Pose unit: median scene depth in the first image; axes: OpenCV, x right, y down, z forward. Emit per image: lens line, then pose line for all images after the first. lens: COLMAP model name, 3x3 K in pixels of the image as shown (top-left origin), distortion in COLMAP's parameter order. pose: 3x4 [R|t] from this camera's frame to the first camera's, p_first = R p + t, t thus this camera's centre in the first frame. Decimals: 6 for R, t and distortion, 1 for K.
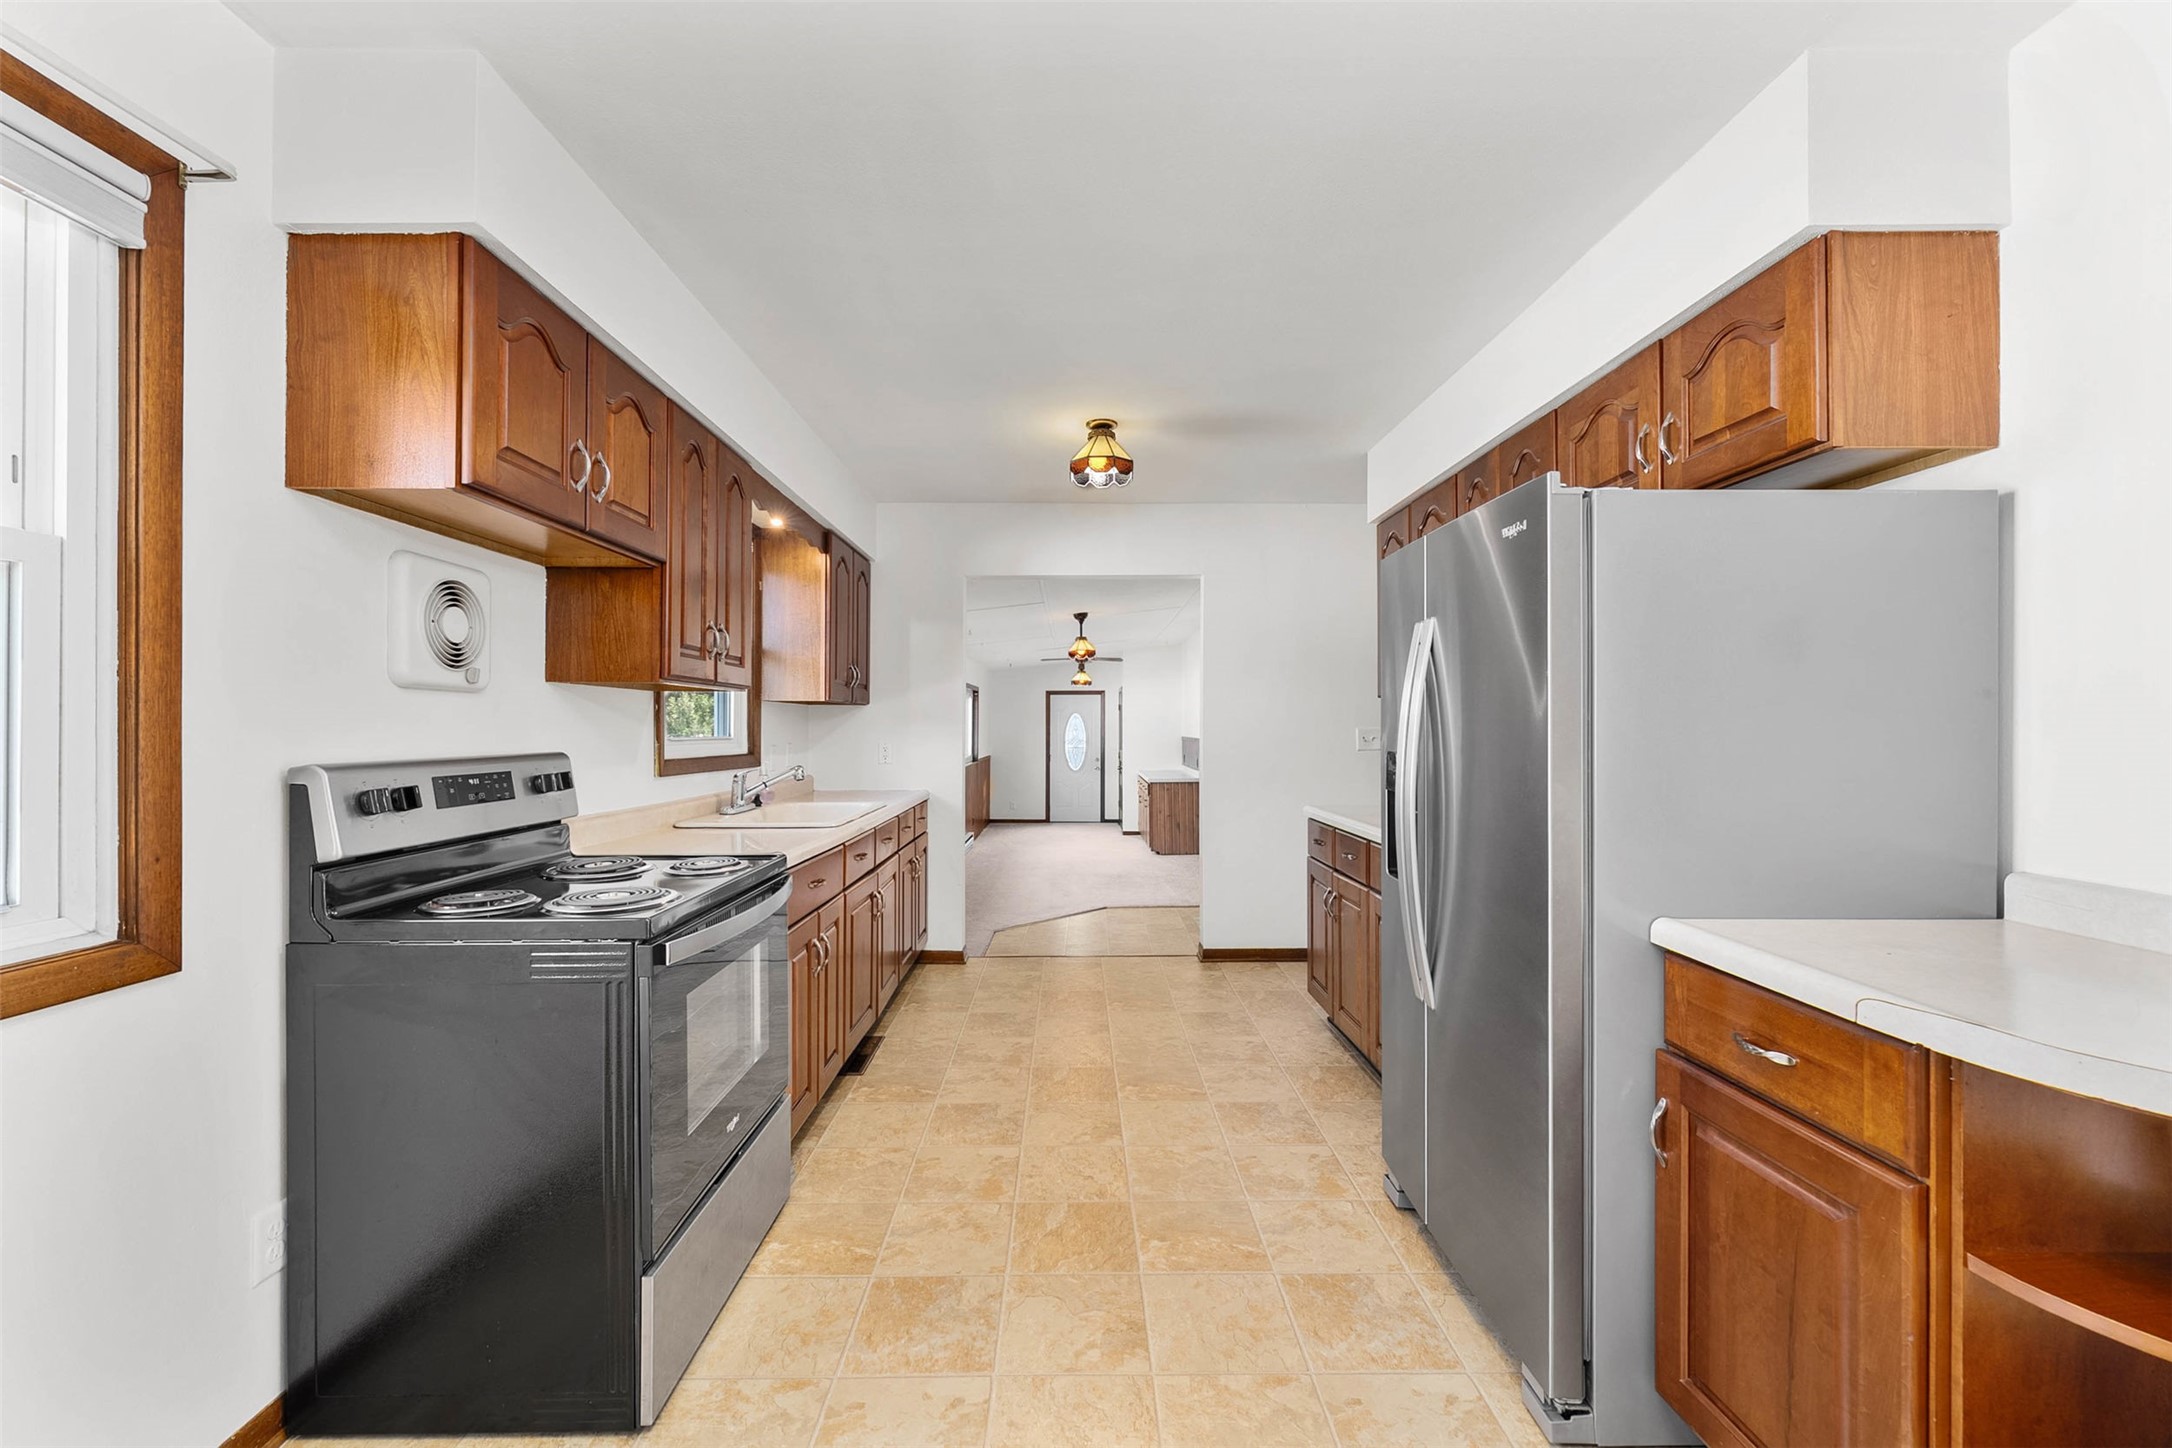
lens RADIAL K [[869.8, 0, 1078.5], [0, 869.8, 724.8], [0, 0, 1]] dist [-0.003380, -0.000391]
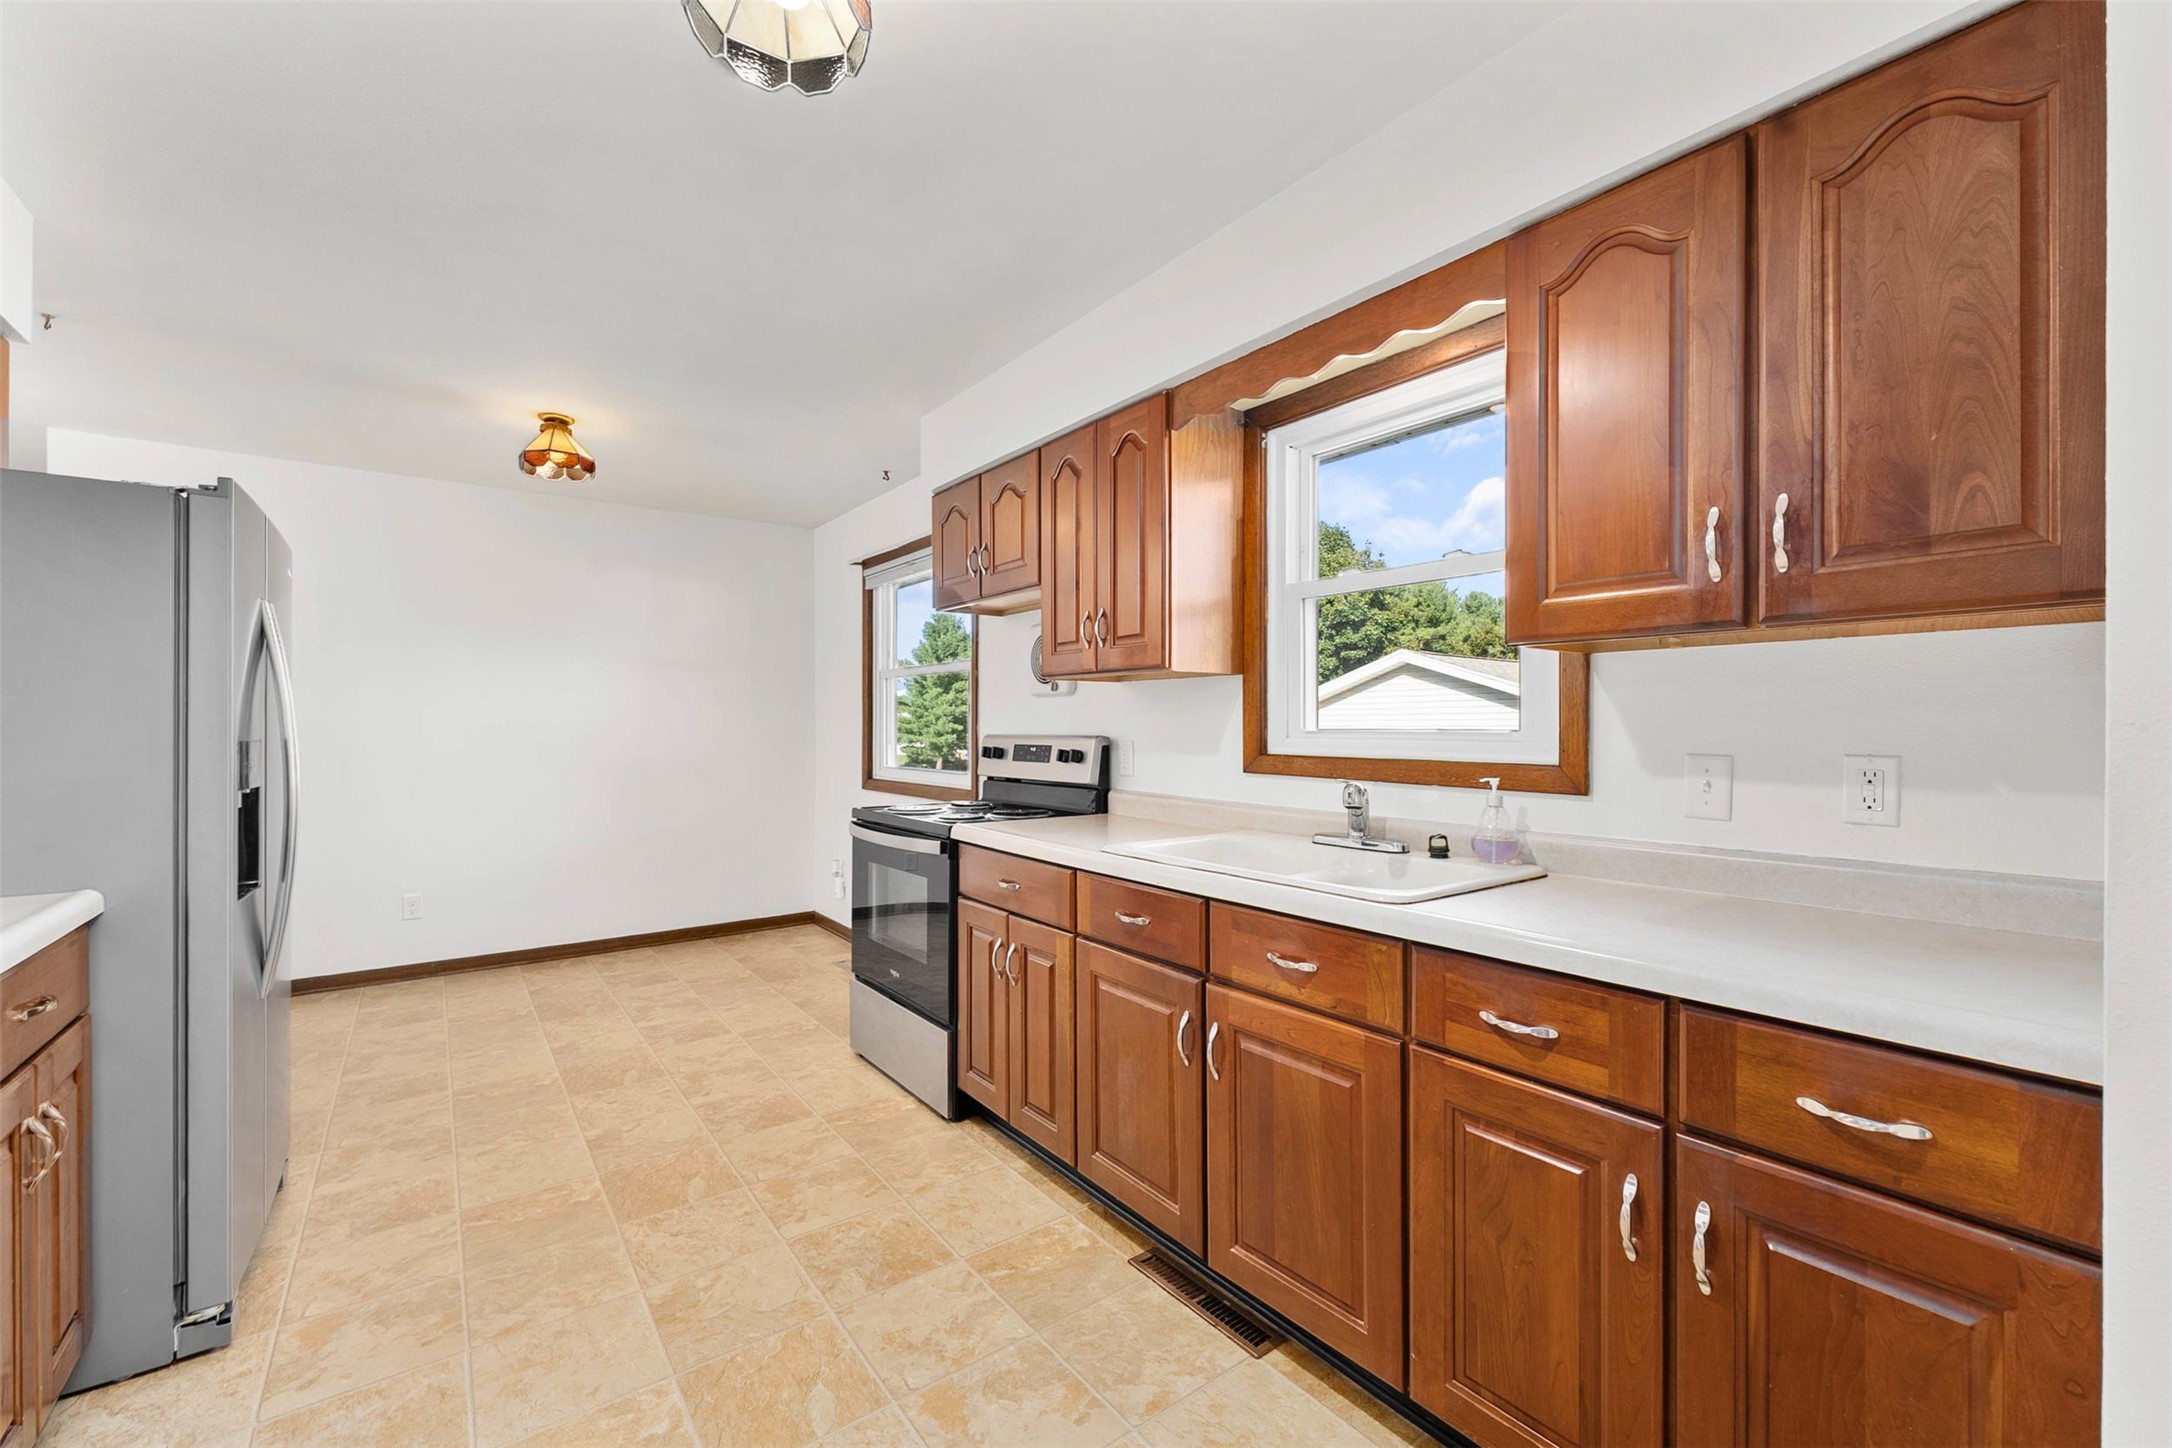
lens RADIAL K [[869.8, 0, 1078.5], [0, 869.8, 733.3], [0, 0, 1]] dist [-0.003380, -0.000391]
pose [[-0.805158, 0.003717, -0.593048, 0.209034], [0.000298, 0.999983, 0.005863, 0.019551], [0.593060, 0.004544, -0.805145, 2.015002]]
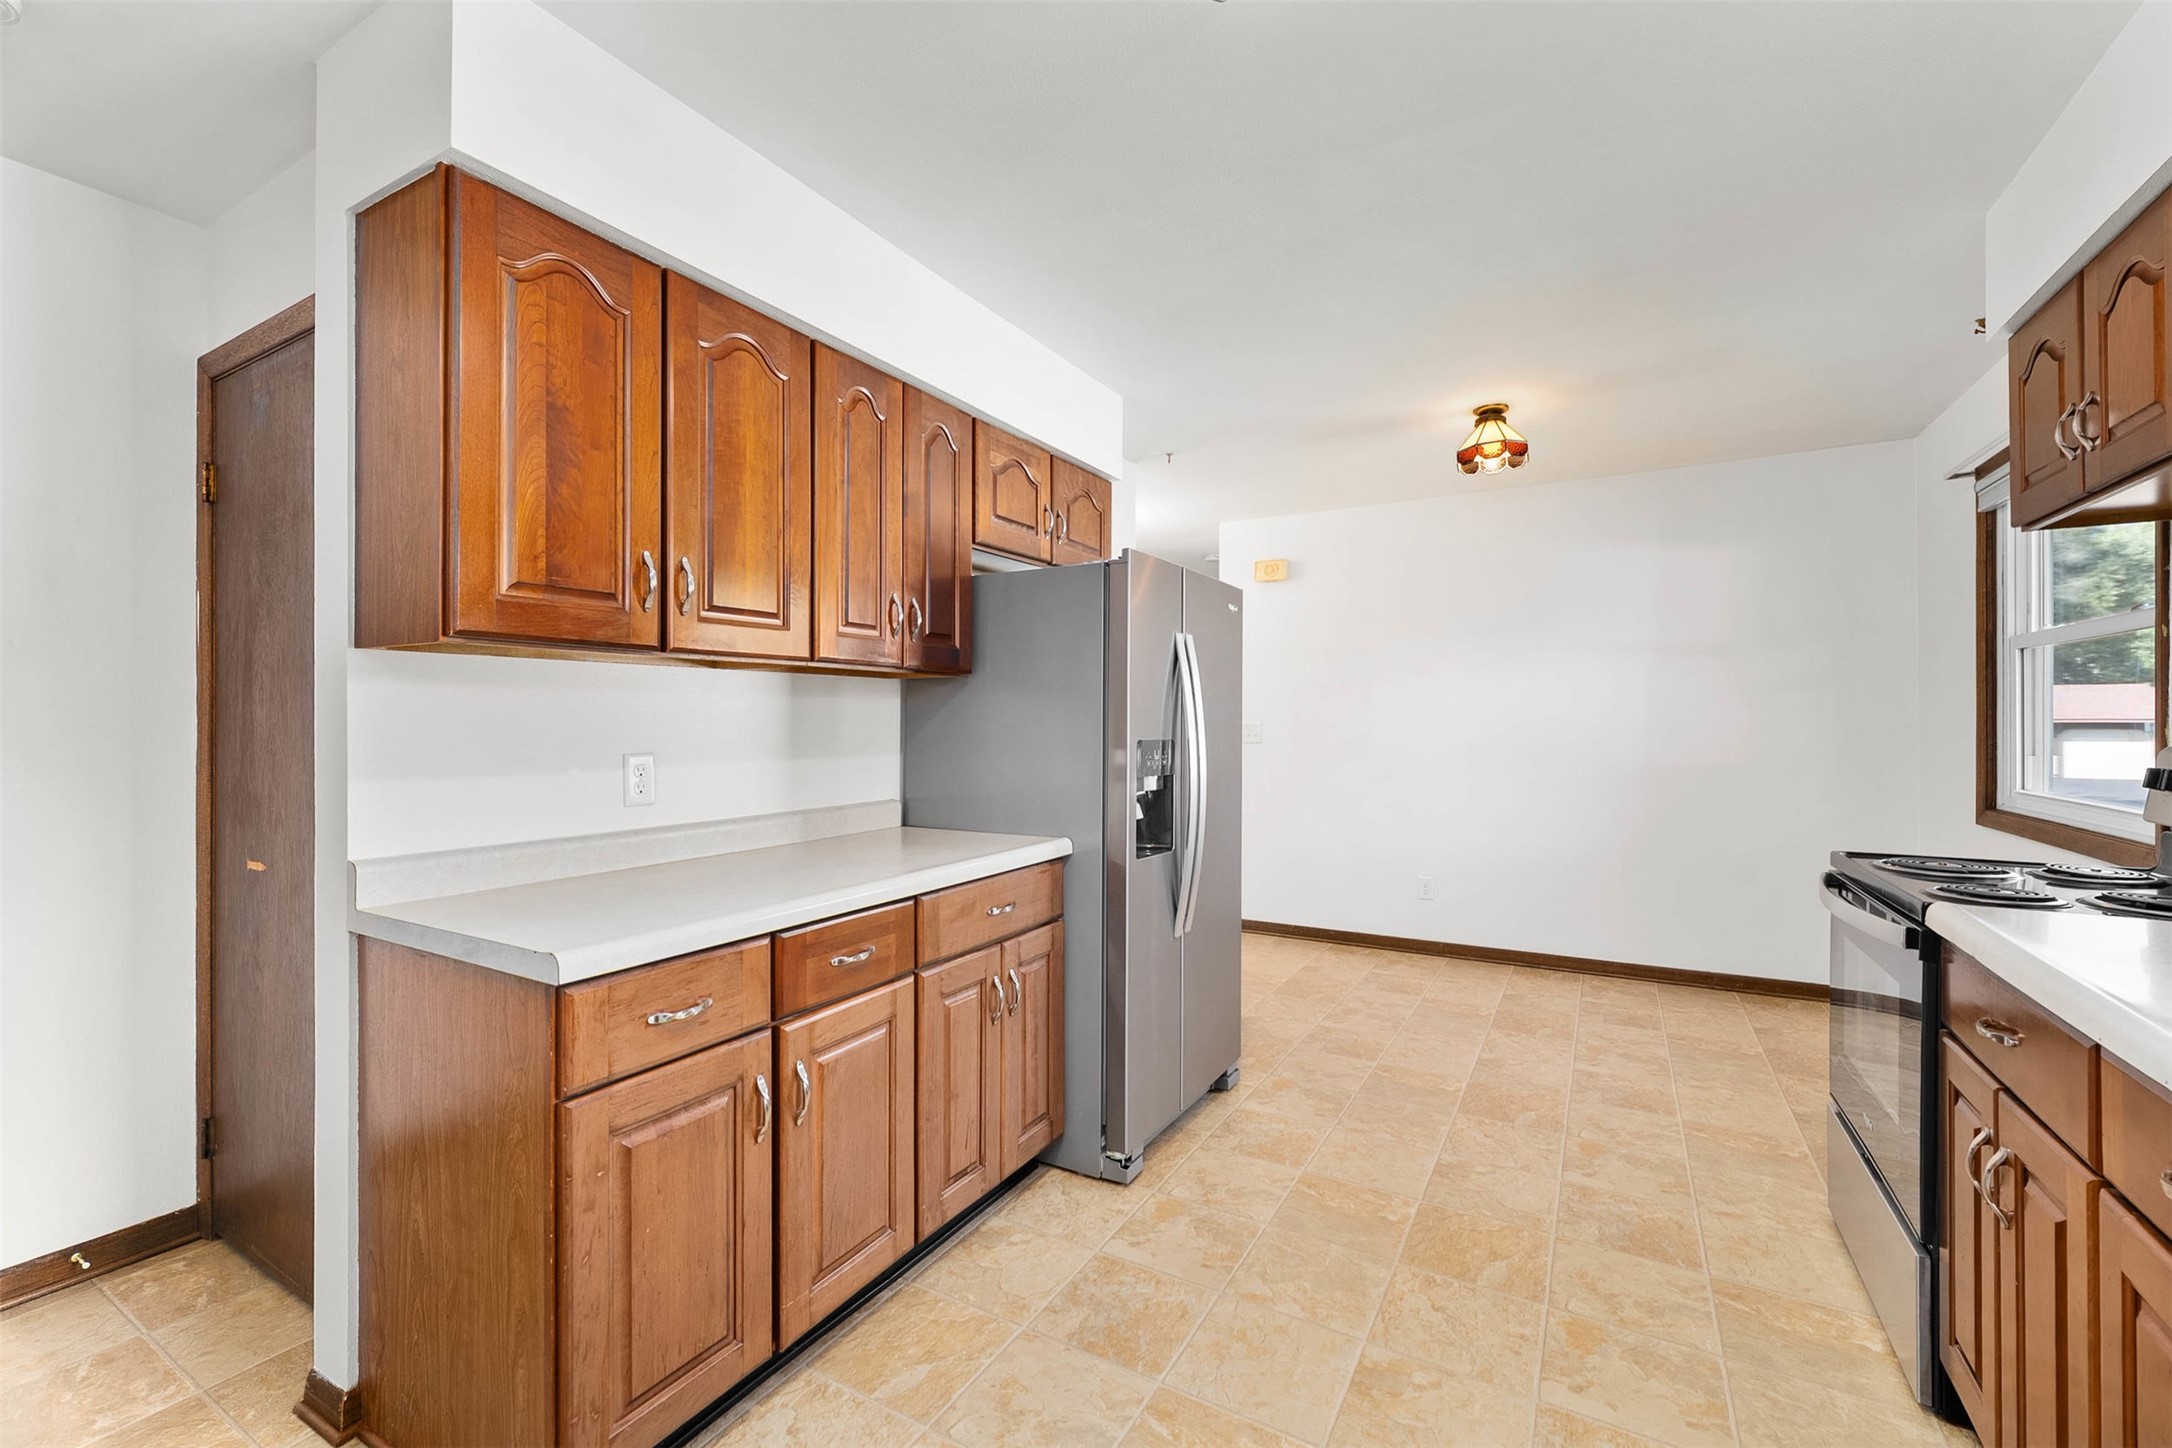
lens RADIAL K [[900.5, 0, 1088.8], [0, 900.5, 721.8], [0, 0, 1]] dist [-0.001178, -0.000563]
pose [[-0.862008, -0.000100, 0.506894, -0.128884], [-0.000357, 1.000000, -0.000411, 0.009173], [-0.506894, -0.000536, -0.862008, 1.914608]]
